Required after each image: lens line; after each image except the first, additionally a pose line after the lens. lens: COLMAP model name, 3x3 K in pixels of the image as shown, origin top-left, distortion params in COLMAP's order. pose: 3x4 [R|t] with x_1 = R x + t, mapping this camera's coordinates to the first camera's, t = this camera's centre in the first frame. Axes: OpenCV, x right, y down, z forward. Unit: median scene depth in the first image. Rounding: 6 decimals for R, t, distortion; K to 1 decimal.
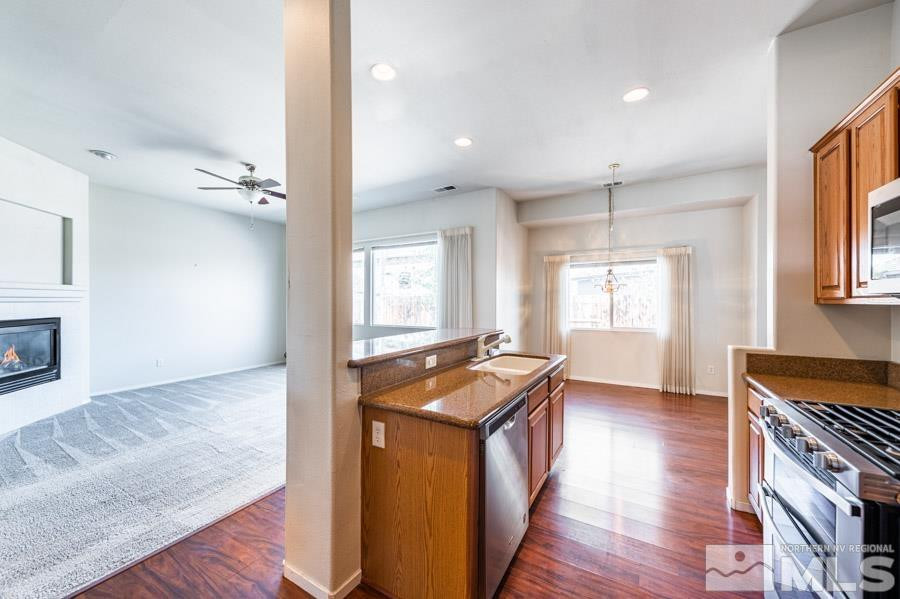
lens RADIAL K [[336.1, 0, 446.0], [0, 336.1, 301.2], [0, 0, 1]] dist [0.003949, -0.000185]
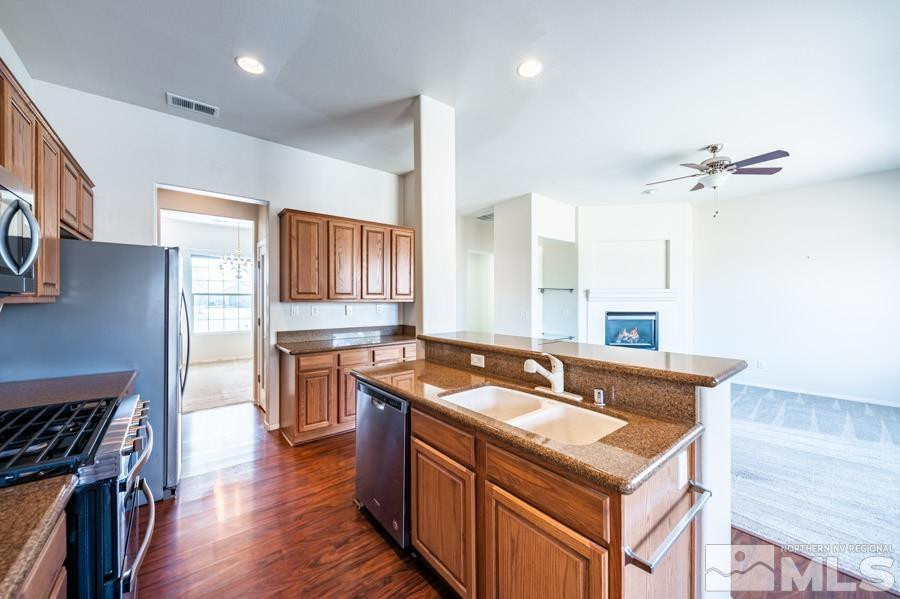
lens RADIAL K [[336.1, 0, 446.0], [0, 336.1, 301.2], [0, 0, 1]] dist [0.003949, -0.000185]
pose [[-0.360061, 0.002628, -0.932925, 0.538322], [0.000117, 0.999996, 0.002772, -0.000509], [0.932929, 0.000889, -0.360060, 0.737379]]
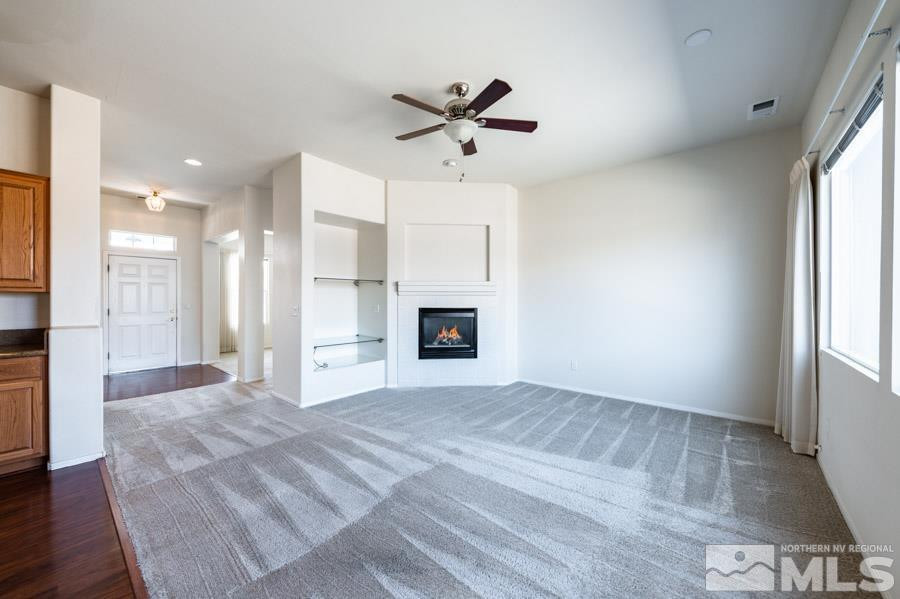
lens RADIAL K [[336.1, 0, 446.0], [0, 336.1, 301.2], [0, 0, 1]] dist [0.003949, -0.000185]
pose [[-0.185837, 0.008906, -0.982540, 0.083054], [-0.002111, 0.999953, 0.009463, 0.013313], [0.982578, 0.003832, -0.185809, 1.213066]]
